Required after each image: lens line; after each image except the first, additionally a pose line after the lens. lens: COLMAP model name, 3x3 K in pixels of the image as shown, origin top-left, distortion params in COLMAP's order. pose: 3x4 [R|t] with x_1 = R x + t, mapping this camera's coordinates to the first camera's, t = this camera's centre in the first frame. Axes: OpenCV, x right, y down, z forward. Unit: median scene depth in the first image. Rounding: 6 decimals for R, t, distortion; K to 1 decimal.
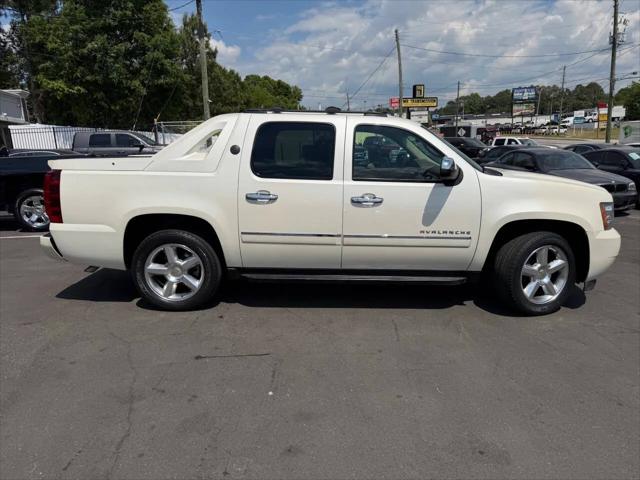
lens RADIAL K [[456.2, 0, 319.6], [0, 456.2, 238.6], [0, 0, 1]] dist [0.010554, -0.009493]
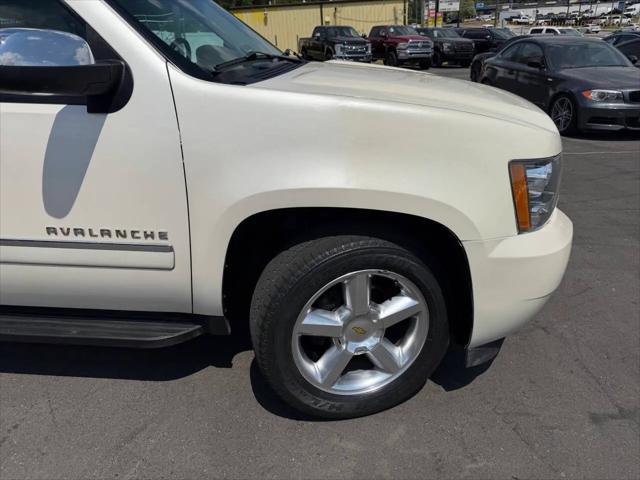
lens RADIAL K [[456.2, 0, 320.7], [0, 456.2, 242.1], [0, 0, 1]] dist [0.010554, -0.009493]
pose [[0.997668, 0.019453, -0.065420, 0.464918], [-0.005336, 0.977818, 0.209387, -0.085989], [0.068043, -0.208550, 0.975642, 0.592446]]
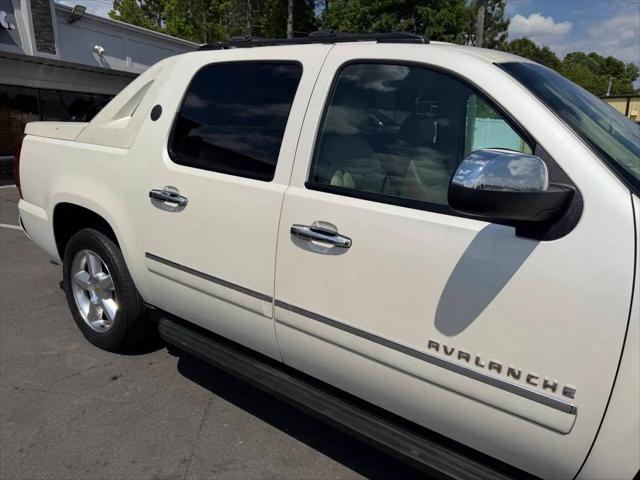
lens RADIAL K [[456.2, 0, 324.1], [0, 456.2, 235.5], [0, 0, 1]] dist [0.010554, -0.009493]
pose [[0.816911, 0.171533, -0.550667, 0.326514], [-0.156038, 0.984876, 0.075307, -0.111986], [0.555256, 0.024406, 0.831321, 0.606794]]
